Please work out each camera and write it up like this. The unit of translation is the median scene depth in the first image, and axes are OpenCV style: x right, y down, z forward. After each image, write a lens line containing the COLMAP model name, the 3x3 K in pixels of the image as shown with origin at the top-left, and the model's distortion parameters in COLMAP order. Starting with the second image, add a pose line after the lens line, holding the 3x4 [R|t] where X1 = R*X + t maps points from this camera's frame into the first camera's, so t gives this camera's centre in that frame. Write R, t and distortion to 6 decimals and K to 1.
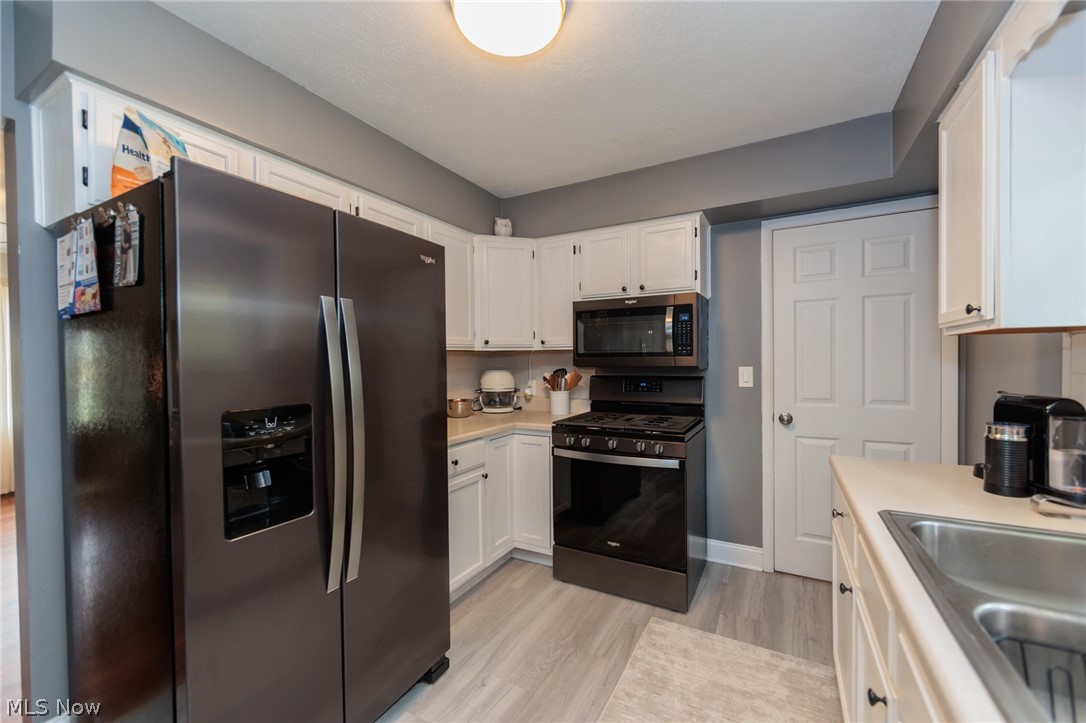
lens RADIAL K [[431.5, 0, 548.2], [0, 431.5, 365.3], [0, 0, 1]] dist [-0.003661, -0.000029]
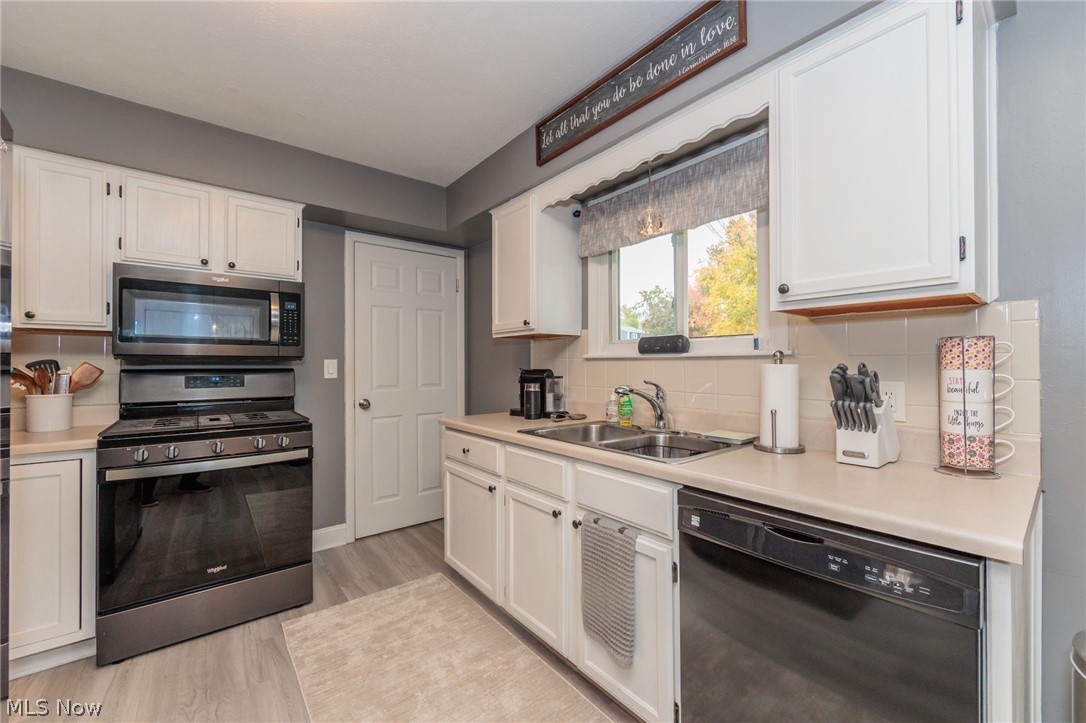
lens RADIAL K [[431.5, 0, 551.2], [0, 431.5, 360.8], [0, 0, 1]] dist [-0.003661, -0.000029]
pose [[0.378558, 0.017836, 0.925406, -0.374791], [0.010859, 0.999660, -0.023709, 0.042896], [-0.925514, 0.019024, 0.378235, 0.091990]]
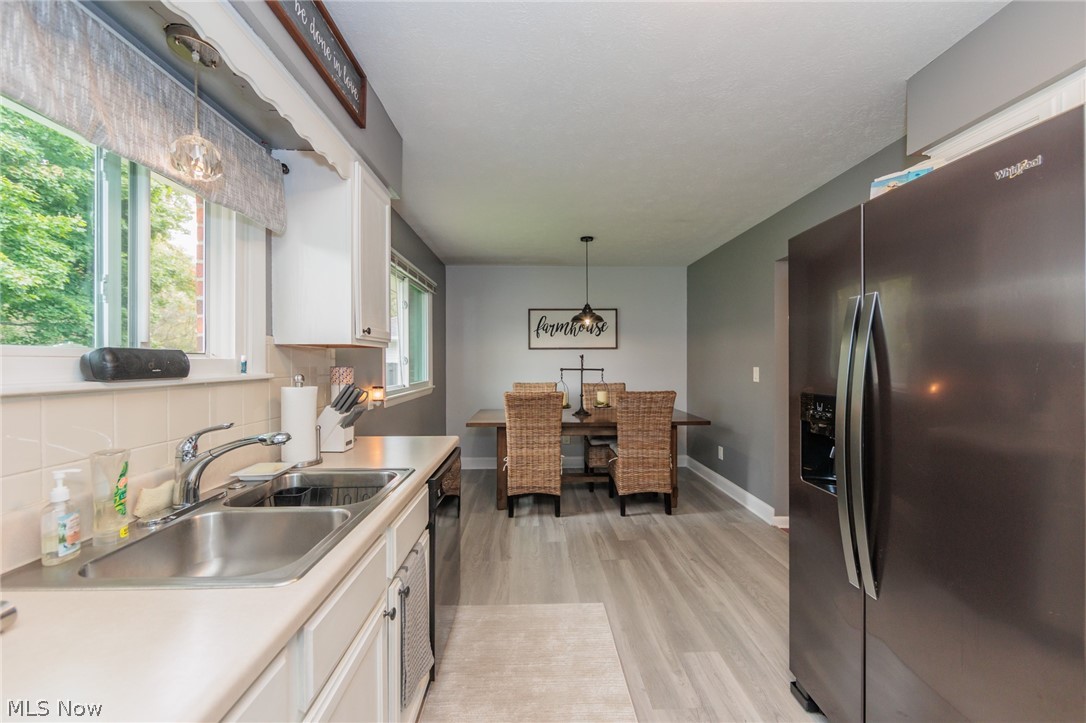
lens RADIAL K [[431.5, 0, 540.6], [0, 431.5, 362.8], [0, 0, 1]] dist [-0.003661, -0.000029]
pose [[-0.868656, 0.015738, -0.495166, 0.352011], [0.006591, 0.999774, 0.020213, -0.015004], [0.495373, 0.014294, -0.868563, 0.835344]]
